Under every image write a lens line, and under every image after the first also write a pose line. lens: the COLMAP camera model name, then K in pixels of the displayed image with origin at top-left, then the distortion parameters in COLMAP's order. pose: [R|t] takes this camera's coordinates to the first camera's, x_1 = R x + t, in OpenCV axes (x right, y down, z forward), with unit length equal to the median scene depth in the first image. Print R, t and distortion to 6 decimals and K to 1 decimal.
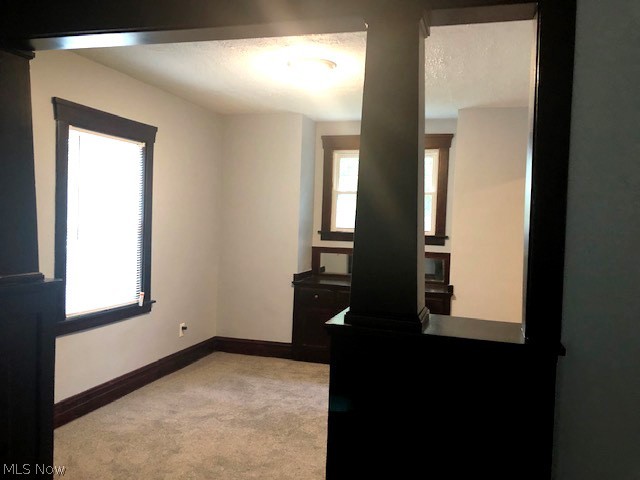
lens RADIAL K [[514.0, 0, 320.0], [0, 514.0, 240.0], [0, 0, 1]] dist [0.009570, -0.002024]
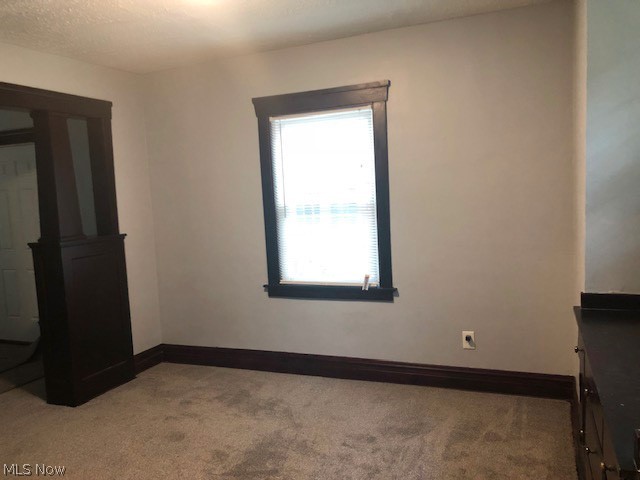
lens RADIAL K [[514.0, 0, 320.0], [0, 514.0, 240.0], [0, 0, 1]] dist [0.009570, -0.002024]
pose [[-0.067964, 0.065085, -0.995563, 0.511719], [-0.000241, 0.997869, 0.065252, -0.017836], [0.997688, 0.004674, -0.067804, 0.910066]]
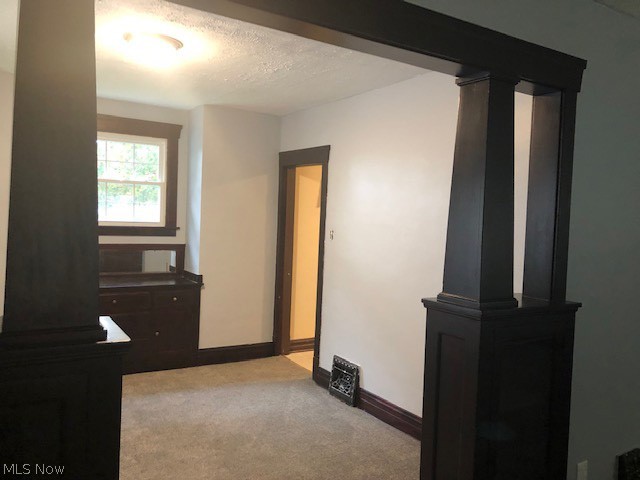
lens RADIAL K [[514.0, 0, 320.0], [0, 514.0, 240.0], [0, 0, 1]] dist [0.009570, -0.002024]
pose [[0.653200, -0.044981, 0.755848, -0.383434], [0.019895, 0.998909, 0.042252, -0.021773], [-0.756924, -0.012562, 0.653382, 0.149821]]
